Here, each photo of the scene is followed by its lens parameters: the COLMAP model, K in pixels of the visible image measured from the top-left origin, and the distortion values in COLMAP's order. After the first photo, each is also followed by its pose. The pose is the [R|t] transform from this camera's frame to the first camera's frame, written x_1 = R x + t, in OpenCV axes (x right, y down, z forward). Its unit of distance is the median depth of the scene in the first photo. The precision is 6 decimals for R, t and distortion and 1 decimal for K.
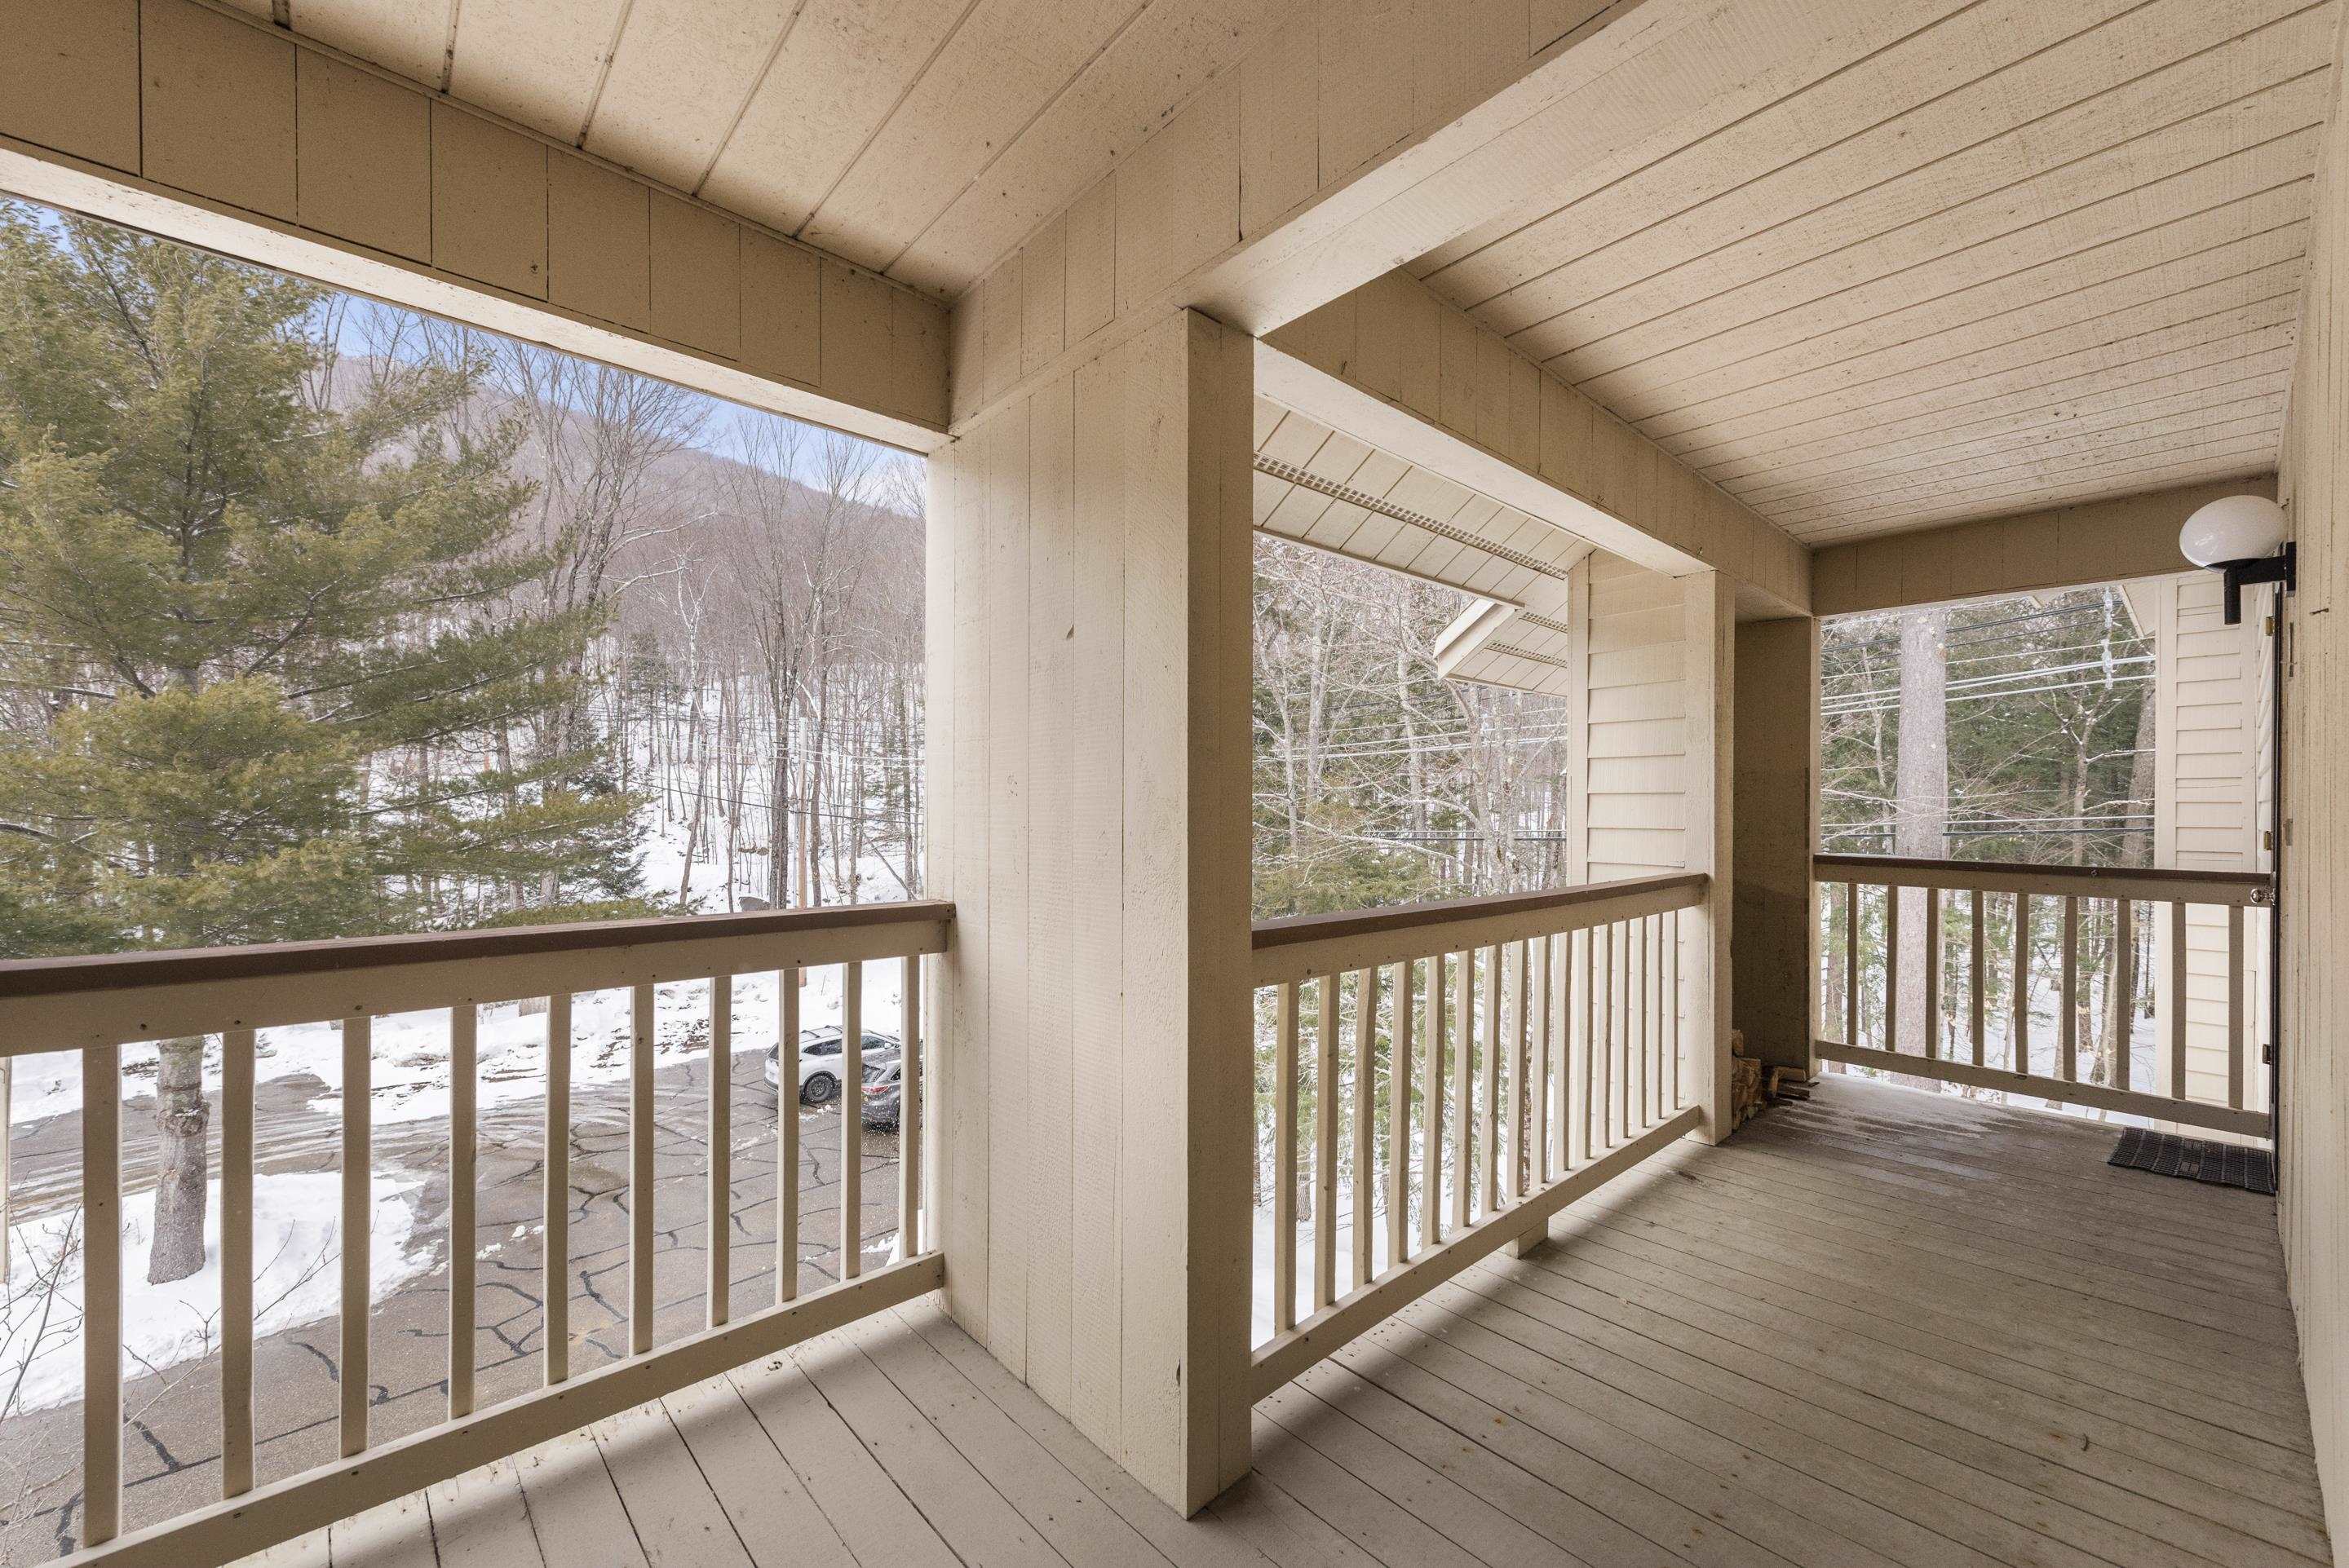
lens RADIAL K [[928.4, 0, 1164.9], [0, 928.4, 806.4], [0, 0, 1]] dist [0.015285, -0.004079]
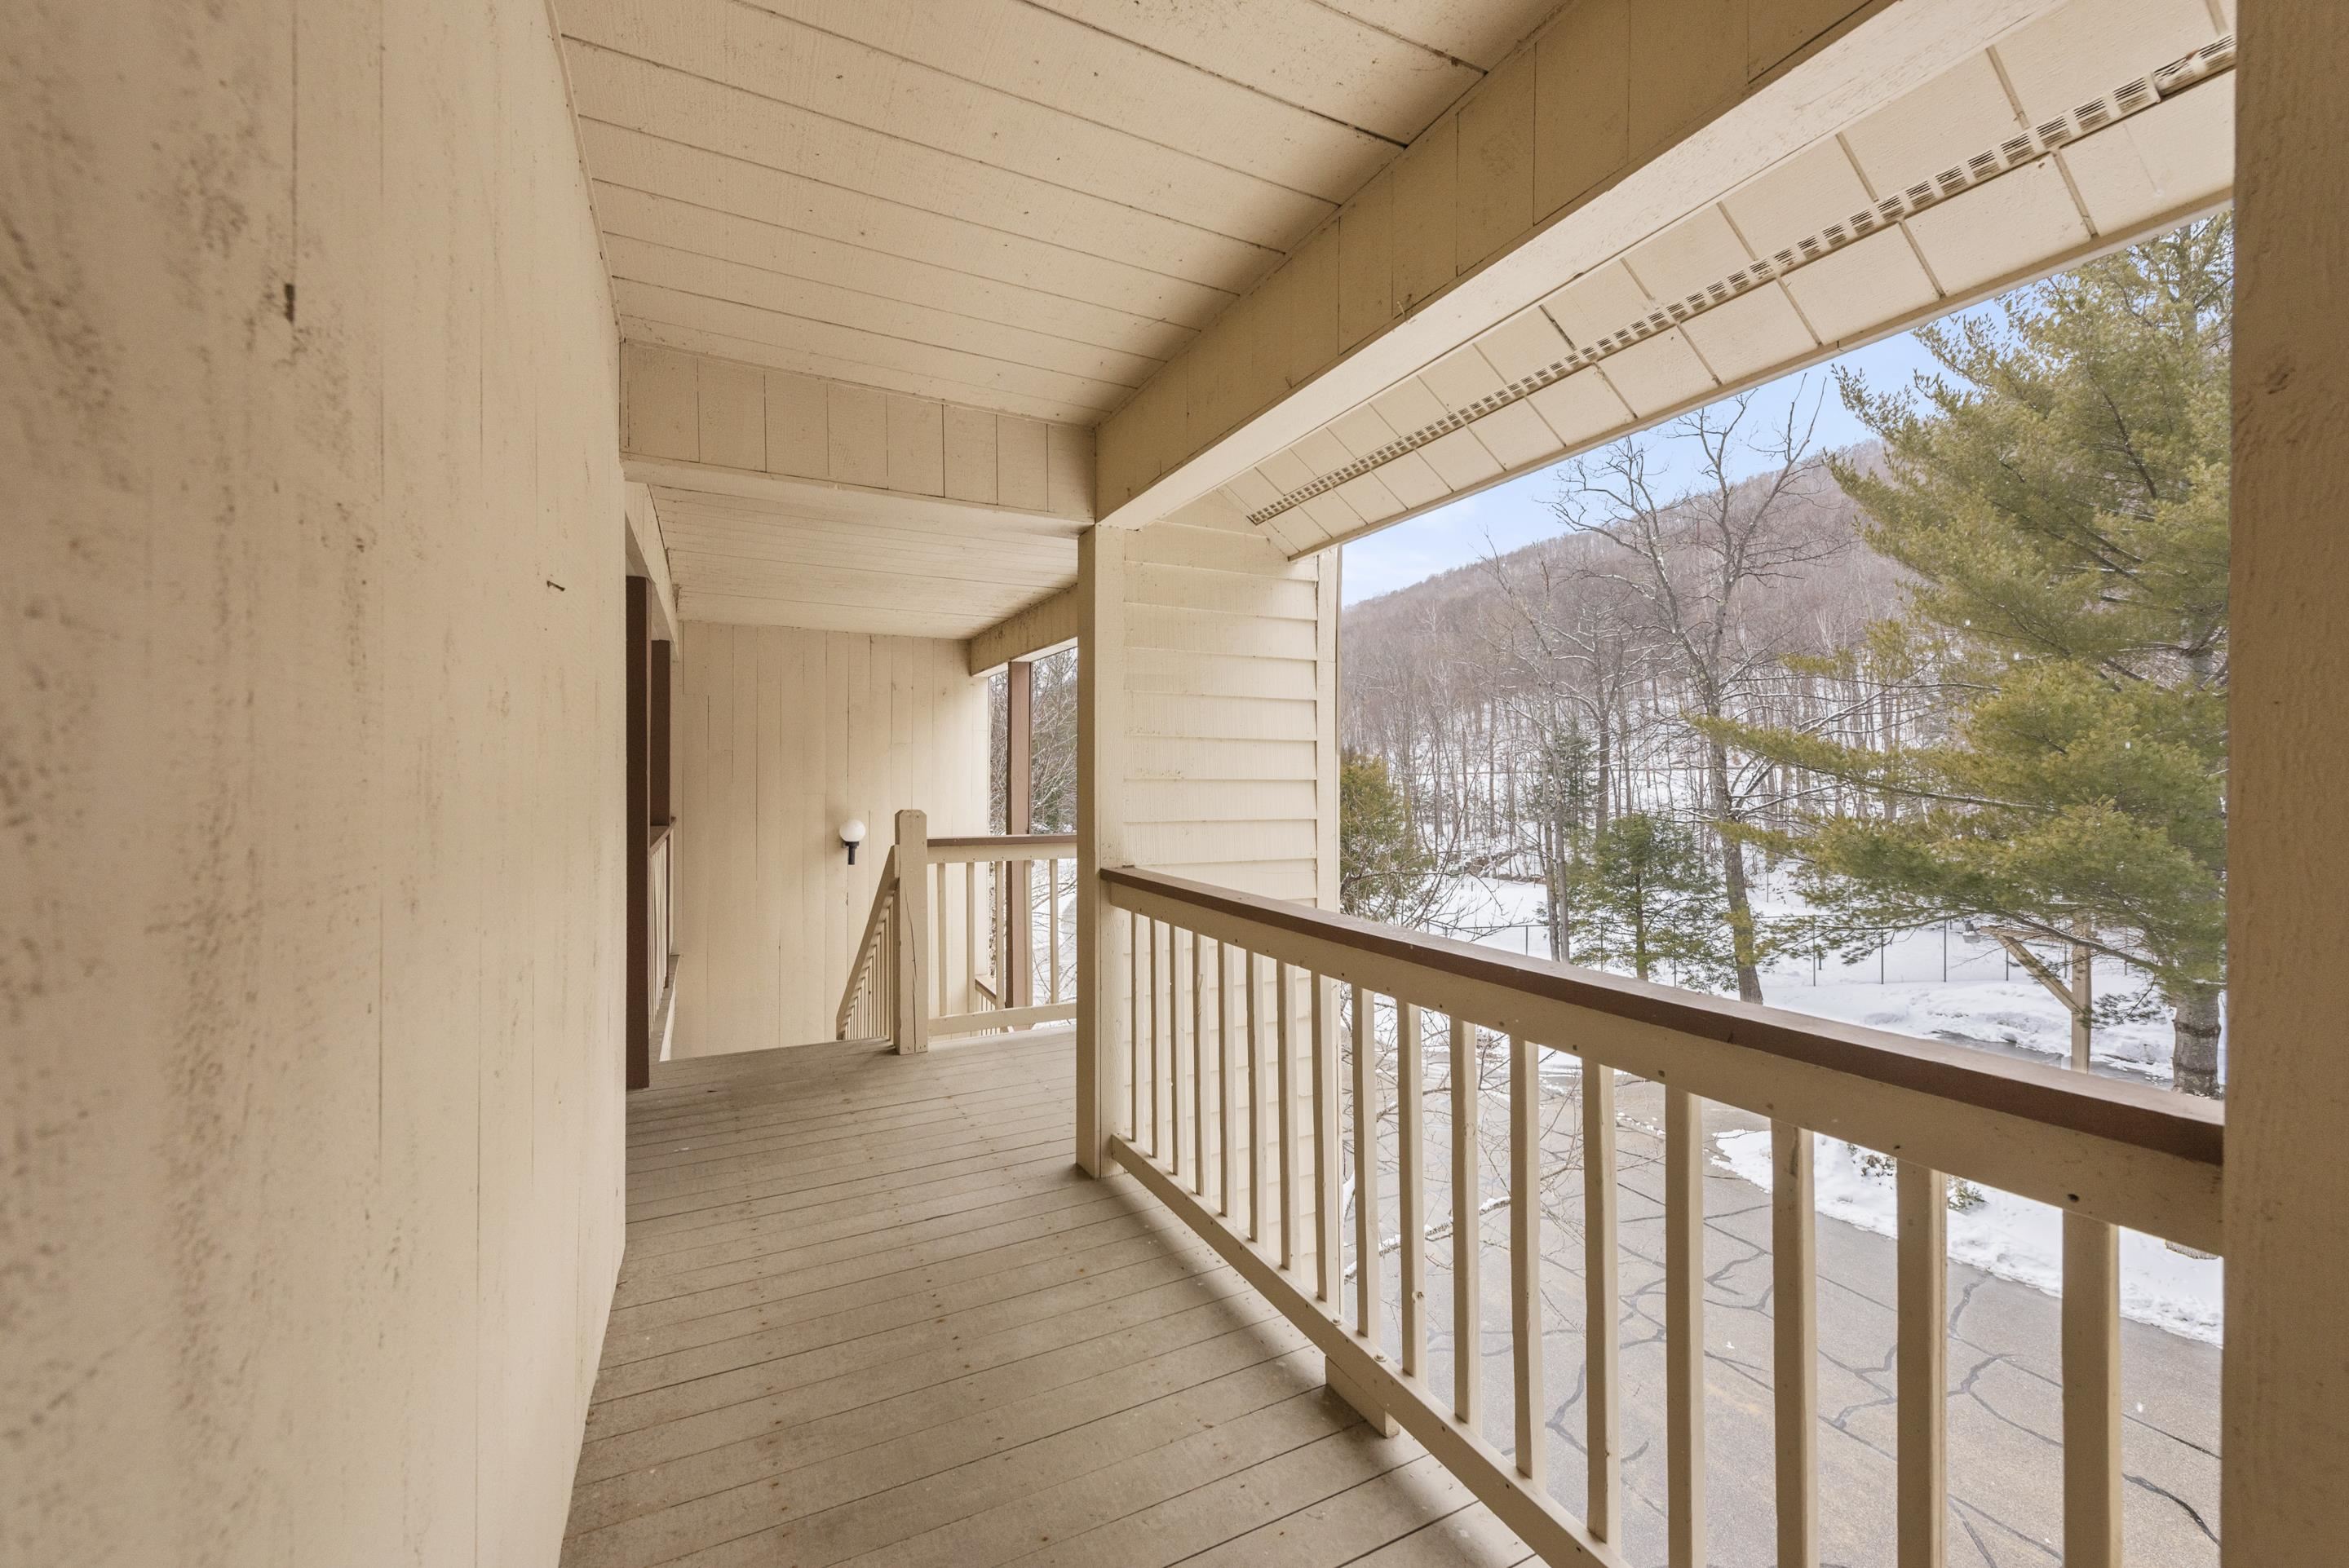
lens RADIAL K [[928.4, 0, 1170.6], [0, 928.4, 782.8], [0, 0, 1]] dist [0.015285, -0.004079]
pose [[-0.267585, -0.007252, -0.963507, 1.237876], [0.000401, 0.999971, -0.007638, -0.010711], [0.963534, -0.002430, -0.267574, 1.151154]]
